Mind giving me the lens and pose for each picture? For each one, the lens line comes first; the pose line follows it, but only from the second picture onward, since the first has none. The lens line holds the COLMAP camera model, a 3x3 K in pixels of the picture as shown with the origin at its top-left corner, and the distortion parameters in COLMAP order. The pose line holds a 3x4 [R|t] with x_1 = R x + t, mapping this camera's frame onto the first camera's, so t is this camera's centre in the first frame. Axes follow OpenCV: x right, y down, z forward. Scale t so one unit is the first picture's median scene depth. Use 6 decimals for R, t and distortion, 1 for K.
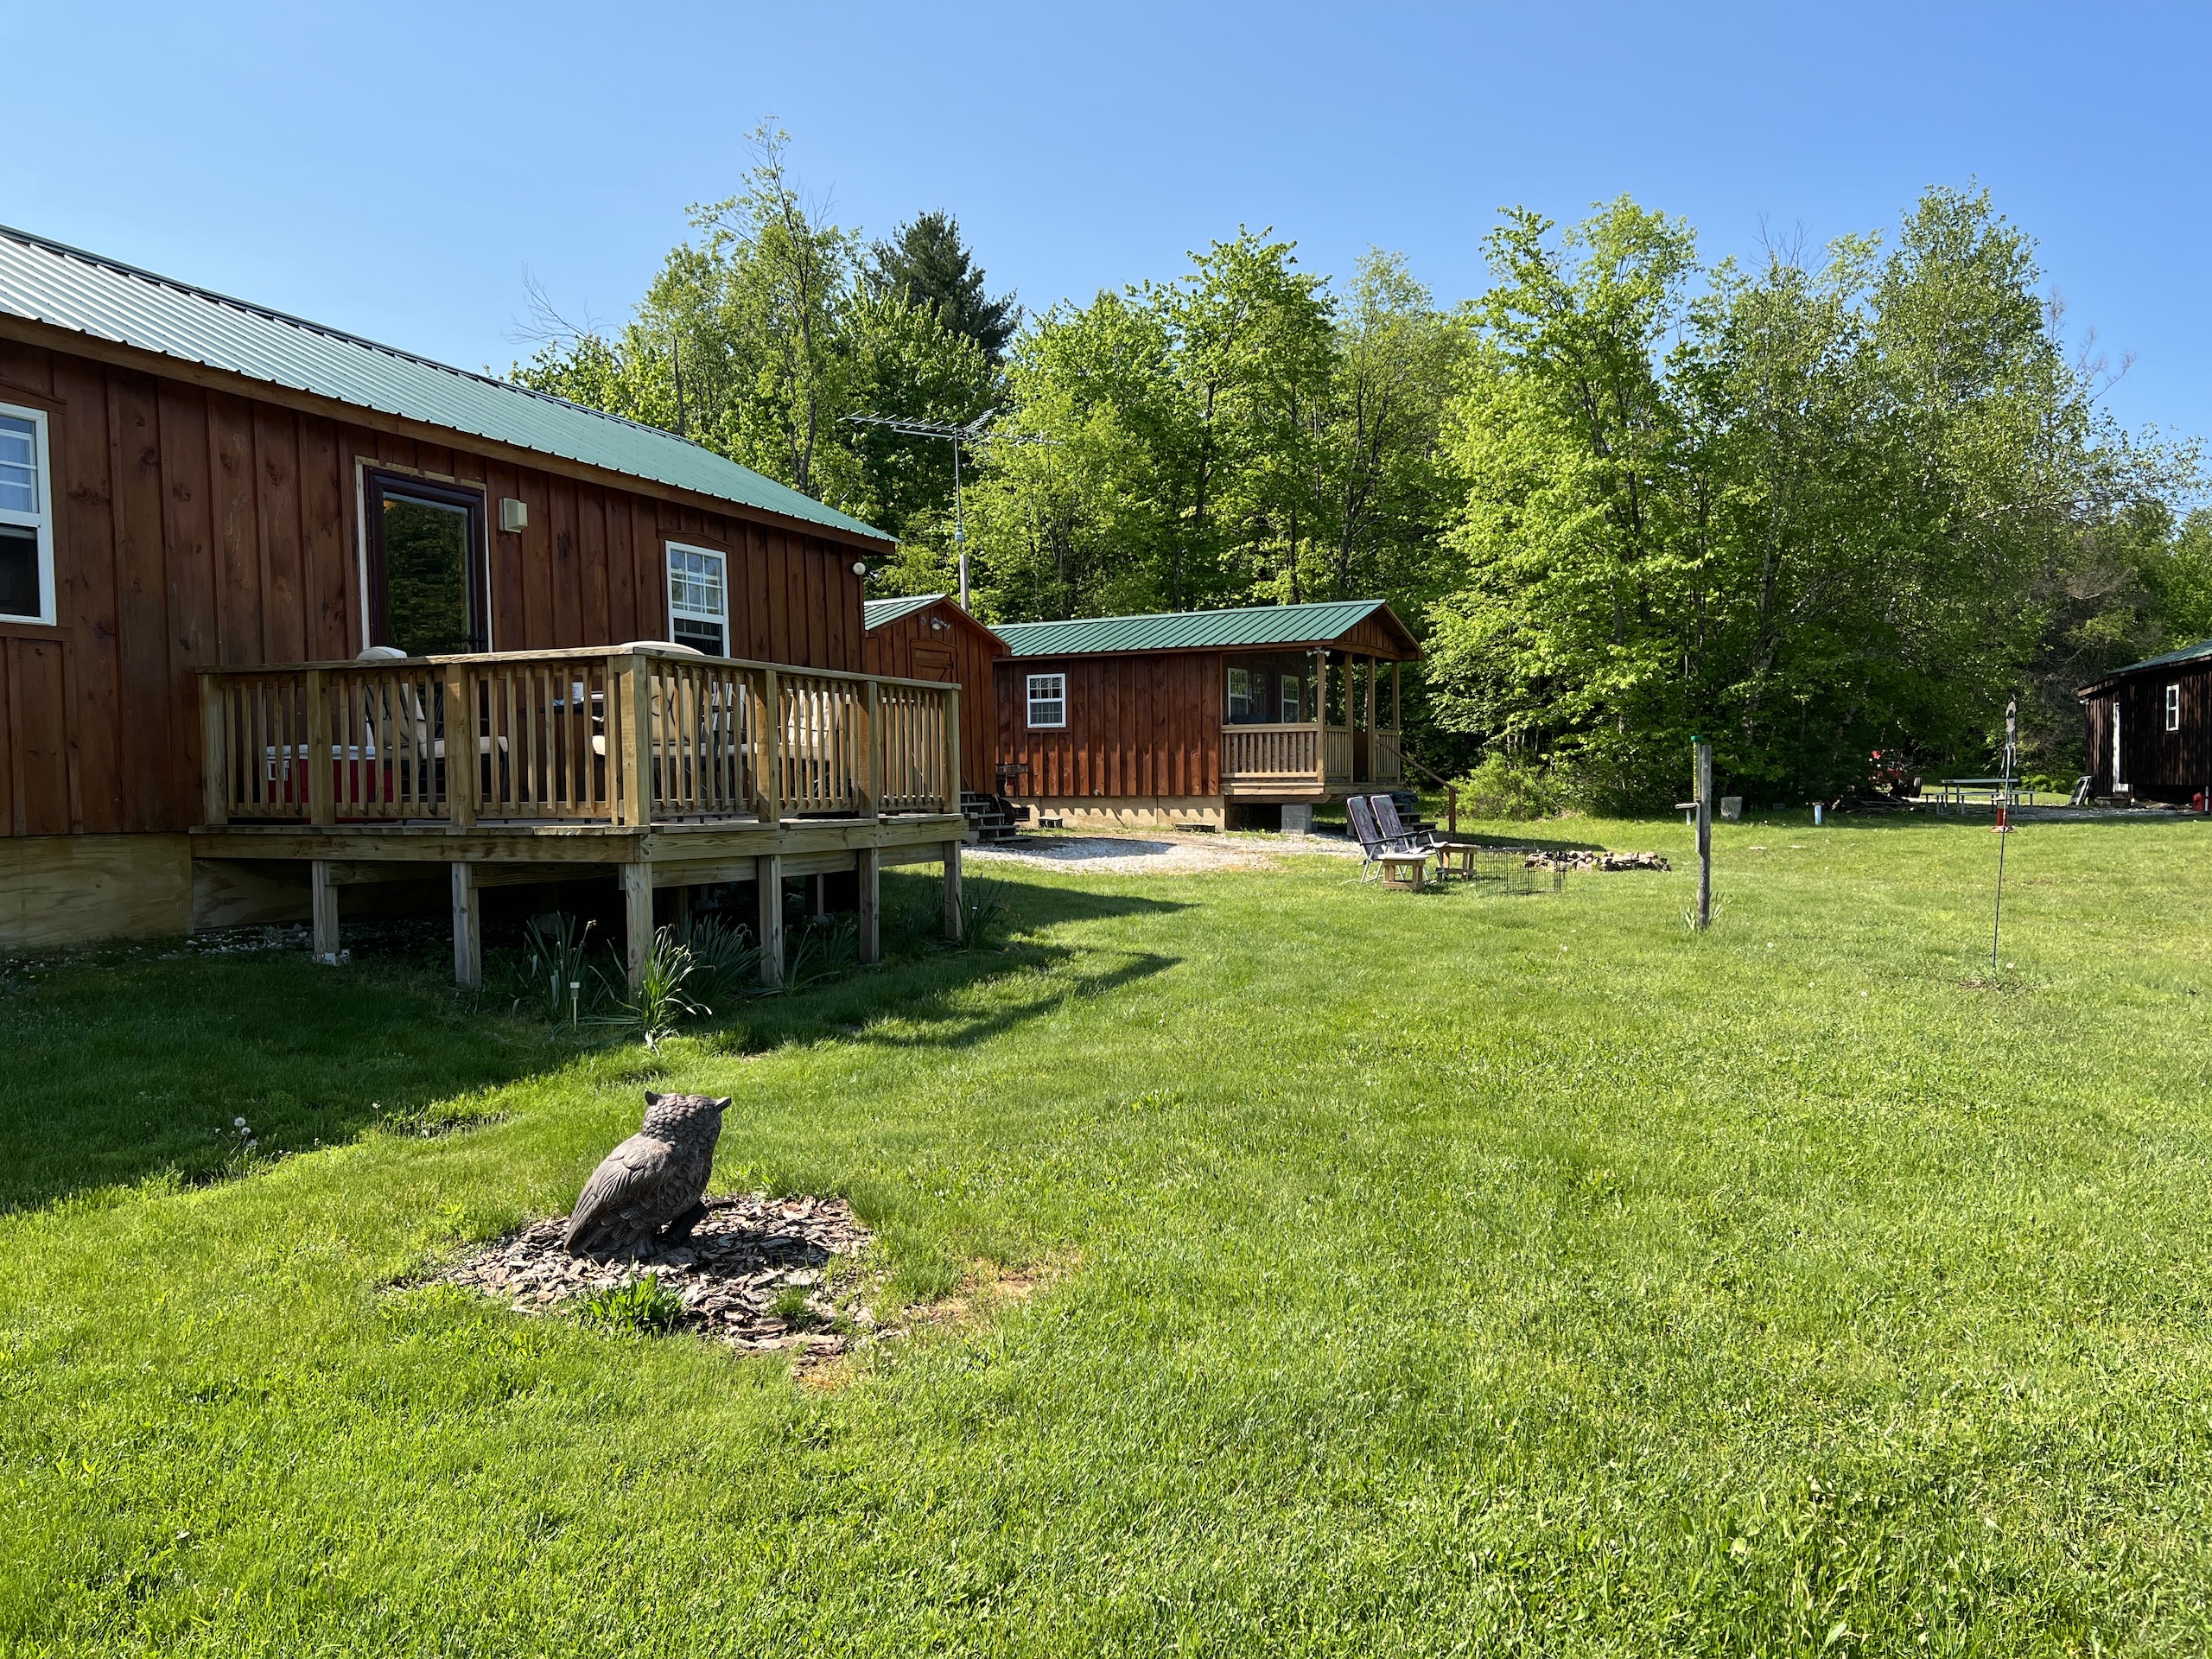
lens RADIAL K [[1663.6, 0, 1109.1], [0, 1663.6, 829.1], [0, 0, 1]] dist [0.000024, -0.000094]
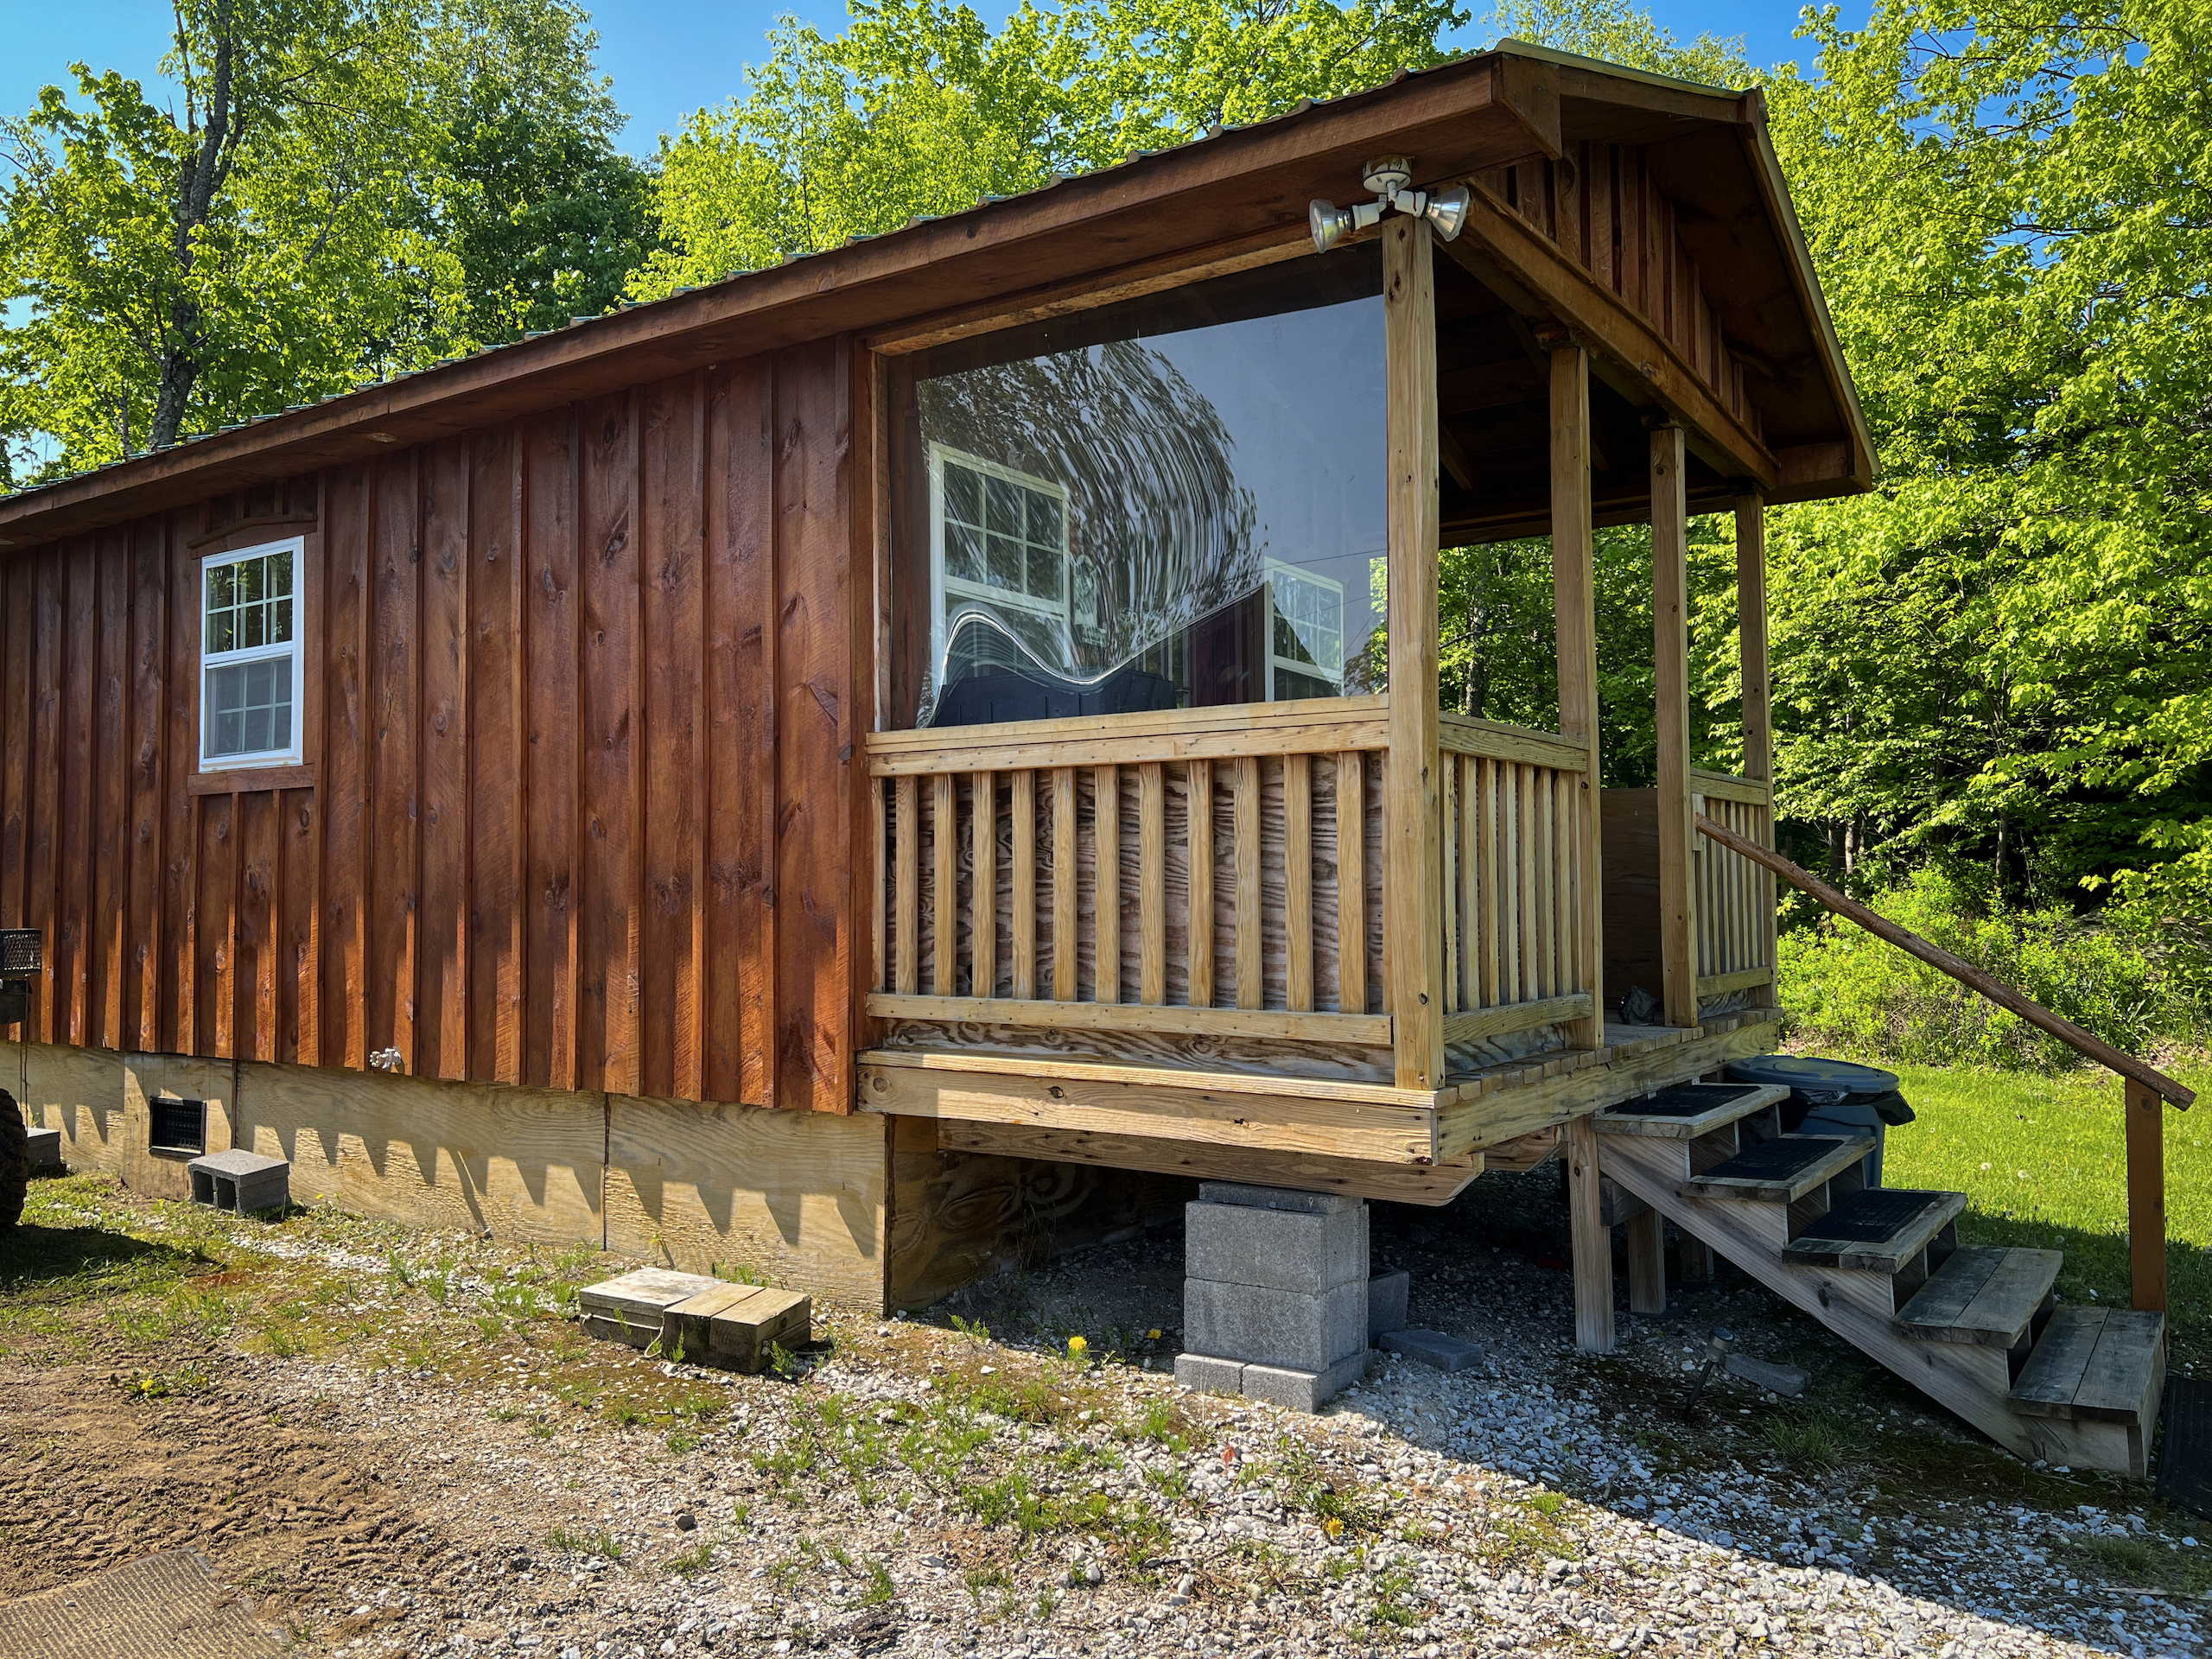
lens RADIAL K [[1663.6, 0, 1105.0], [0, 1663.6, 829.0], [0, 0, 1]] dist [0.000024, -0.000094]
pose [[0.996559, -0.000184, -0.082891, 0.107777], [-0.005322, 0.997792, -0.066205, -0.039850], [0.082720, 0.066418, 0.994357, 0.819179]]
